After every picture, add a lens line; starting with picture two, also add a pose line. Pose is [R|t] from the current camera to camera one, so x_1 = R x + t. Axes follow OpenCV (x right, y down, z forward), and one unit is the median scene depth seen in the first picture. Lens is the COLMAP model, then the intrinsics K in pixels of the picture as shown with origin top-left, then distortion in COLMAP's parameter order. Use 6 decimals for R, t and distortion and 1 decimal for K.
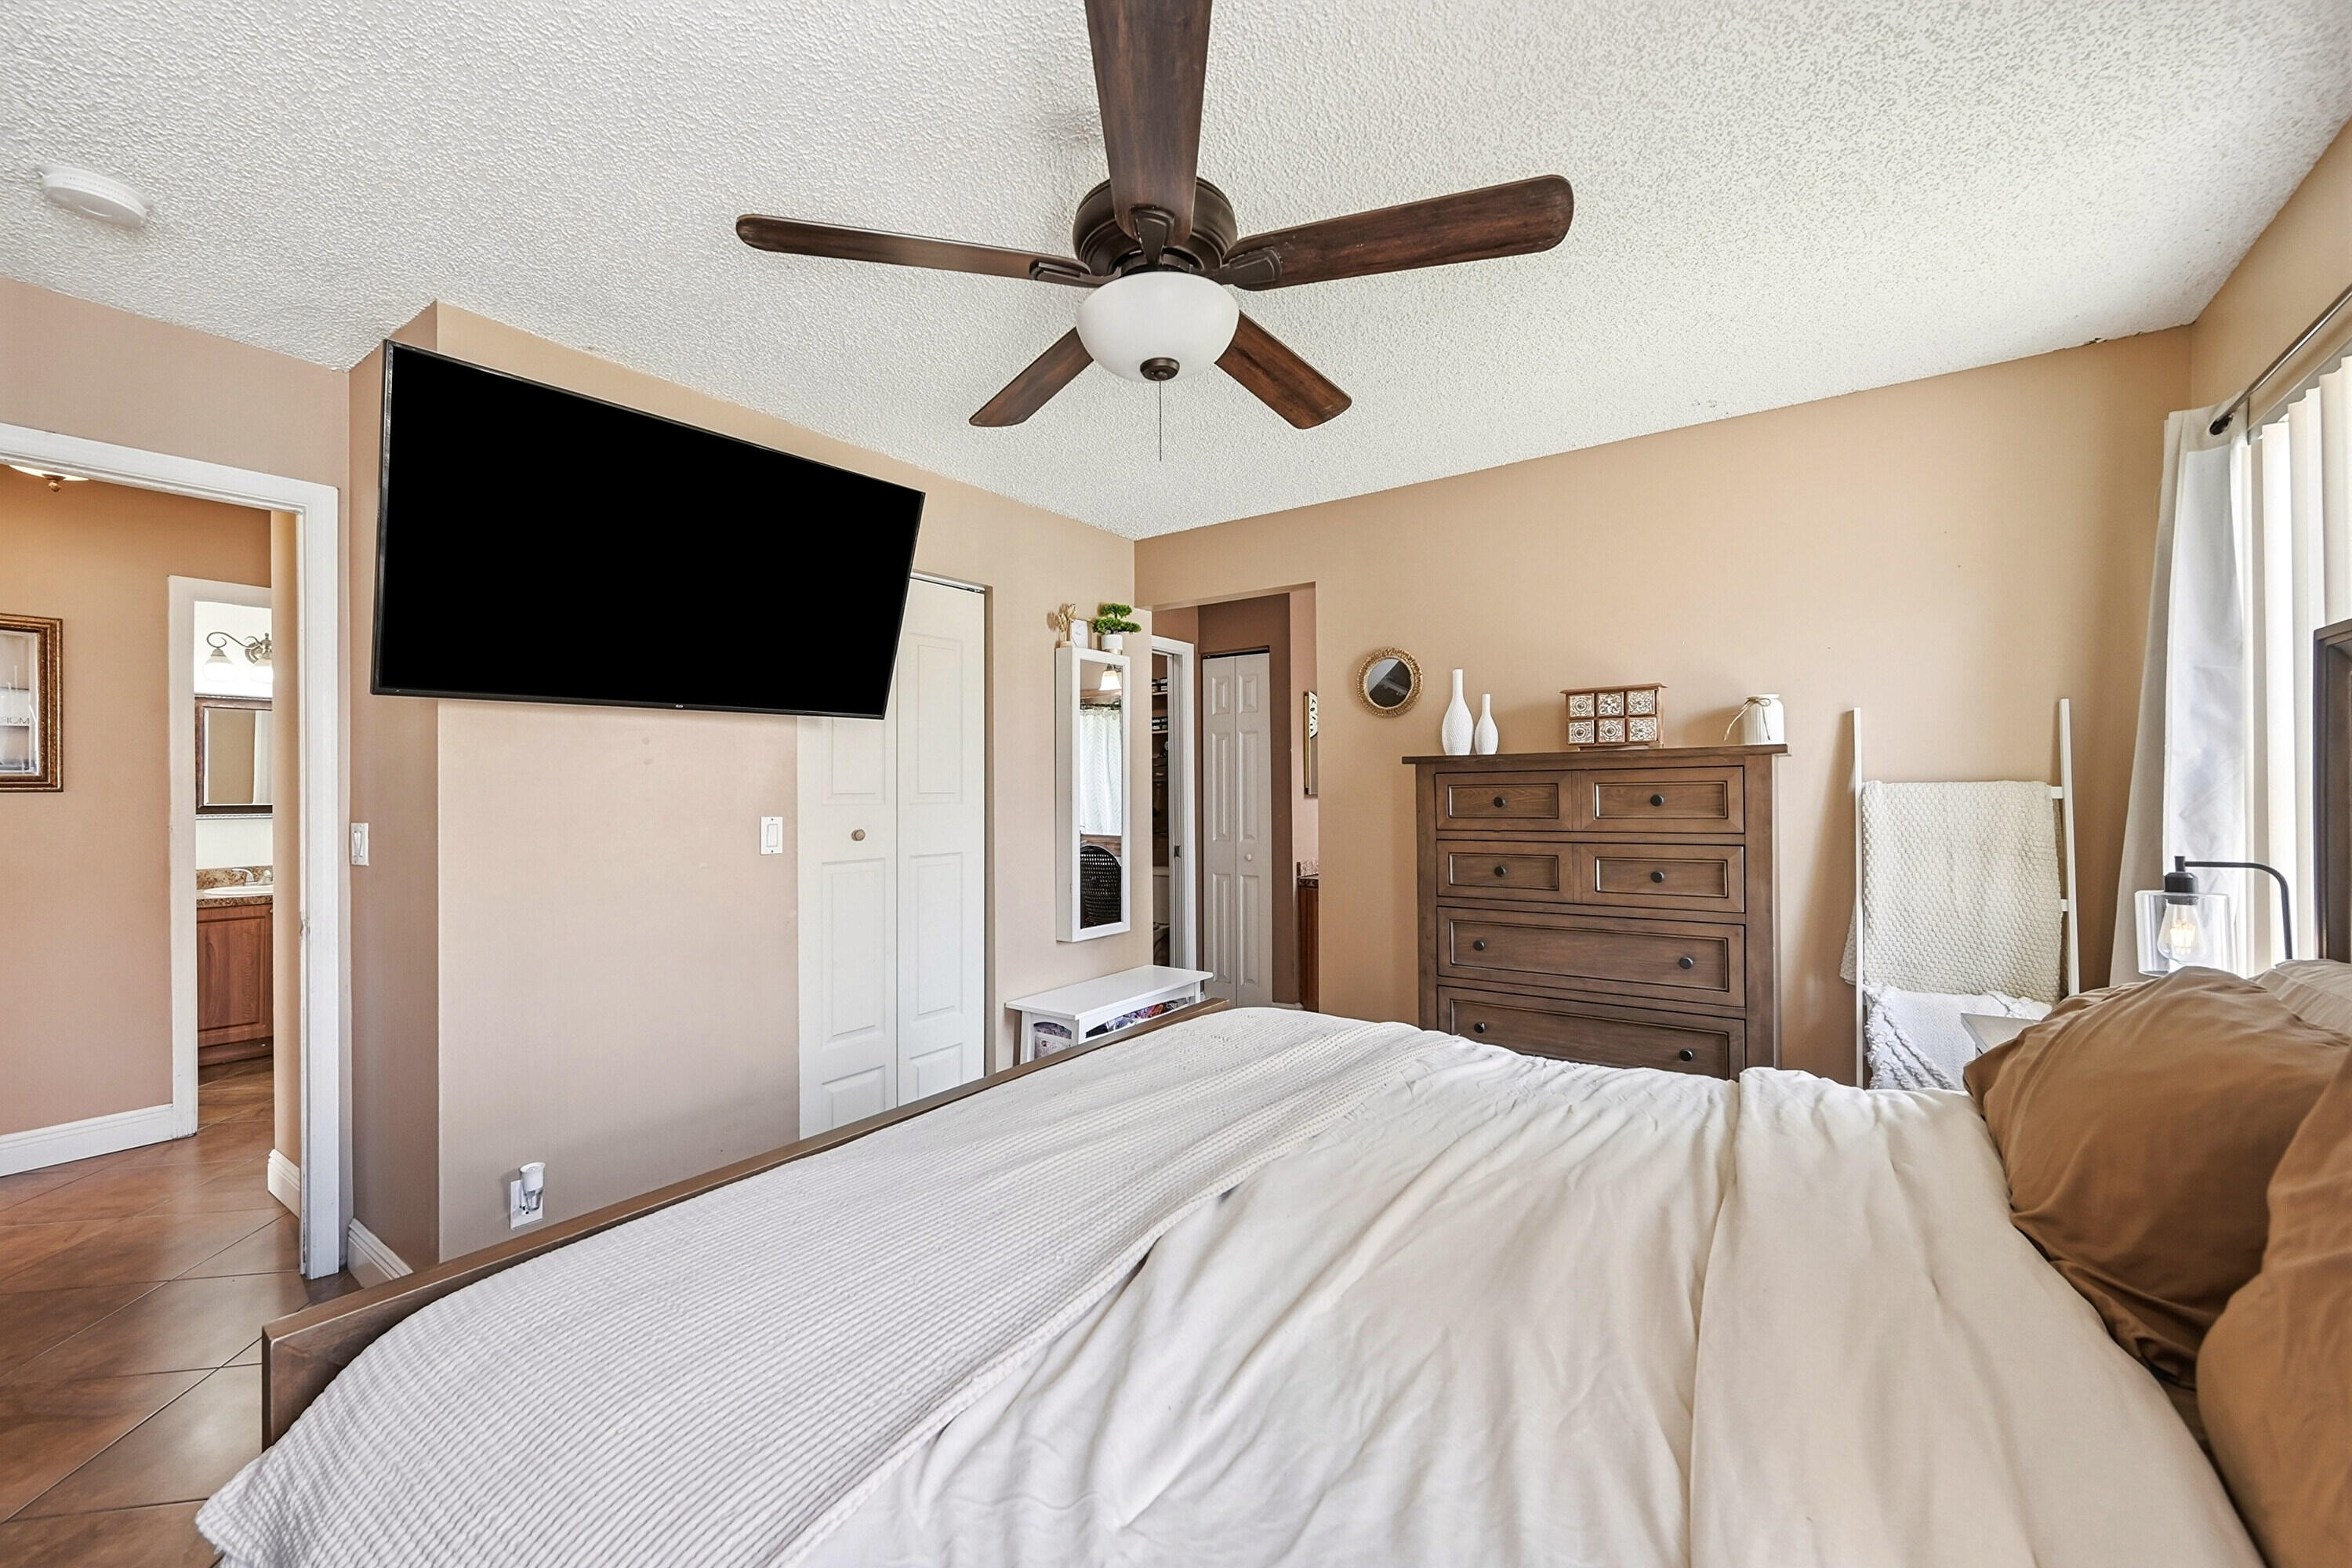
lens RADIAL K [[935.9, 0, 1168.6], [0, 935.9, 784.3], [0, 0, 1]] dist [0.002731, 0.000330]
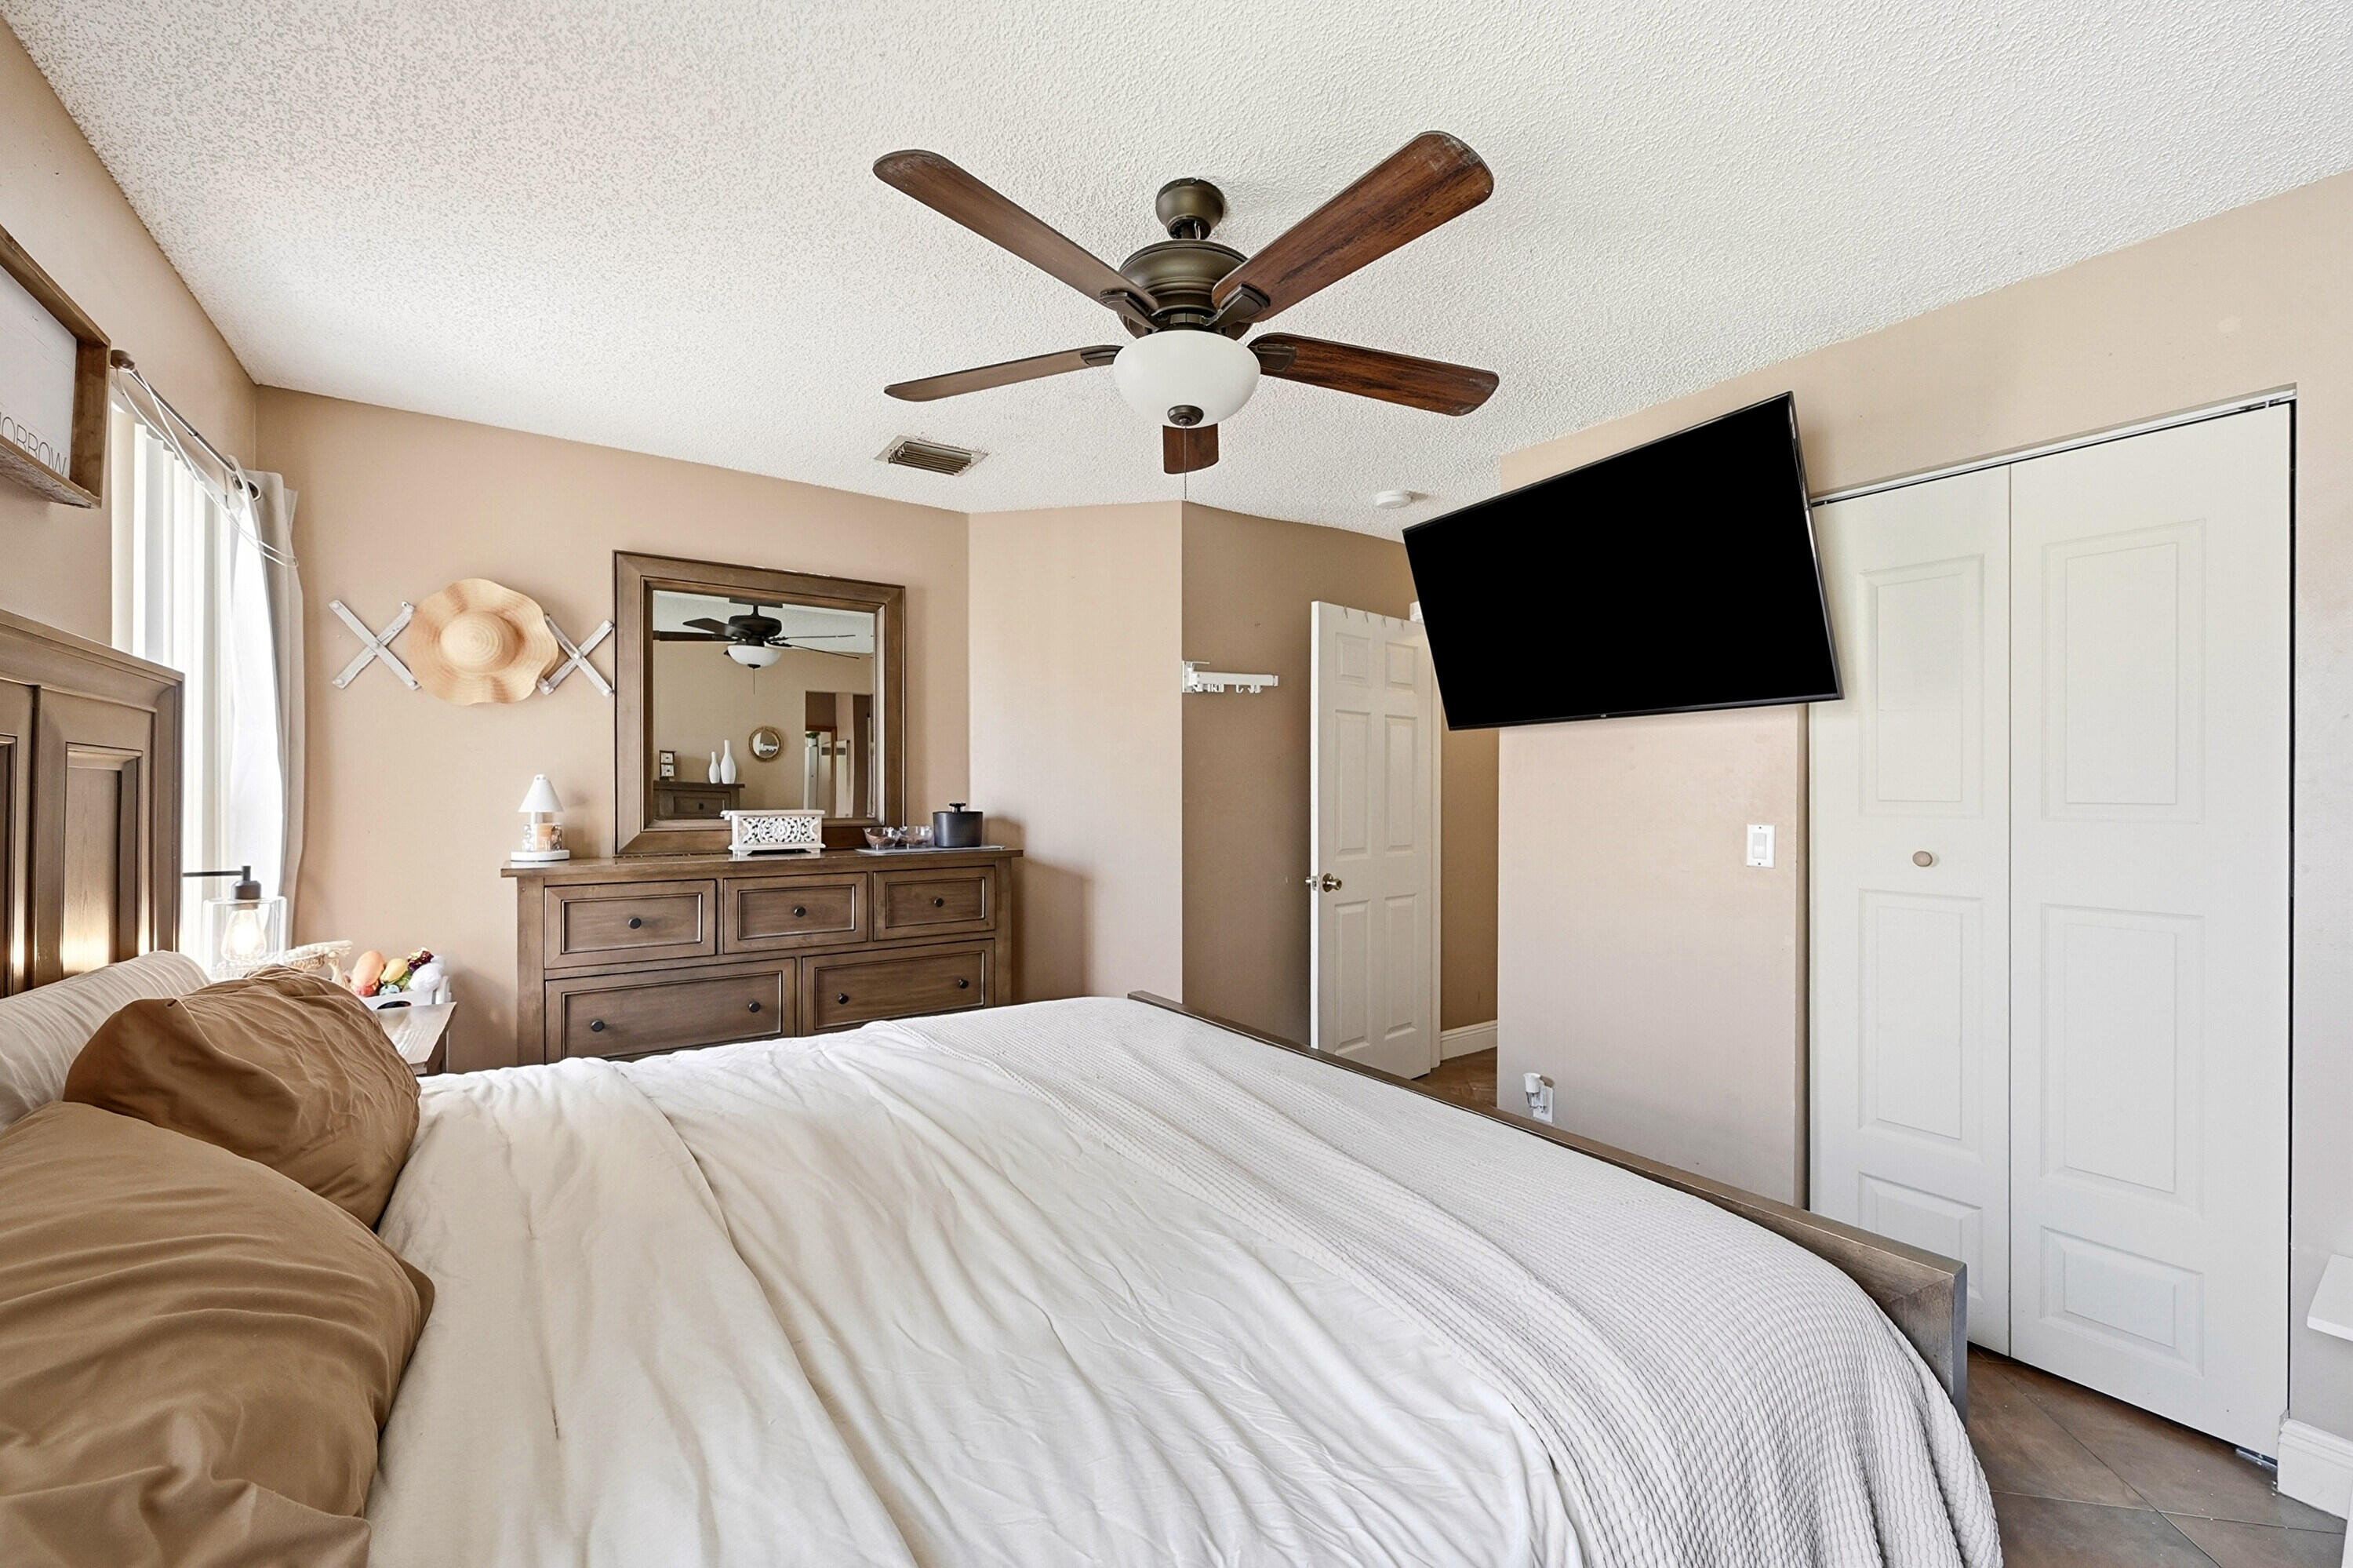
lens RADIAL K [[936.4, 0, 1168.6], [0, 936.4, 788.5], [0, 0, 1]] dist [0.002731, 0.000330]
pose [[-0.348648, 0.002863, -0.937249, 0.719967], [0.005952, 0.999982, 0.000841, -0.004060], [0.937235, -0.005285, -0.348658, 0.949486]]
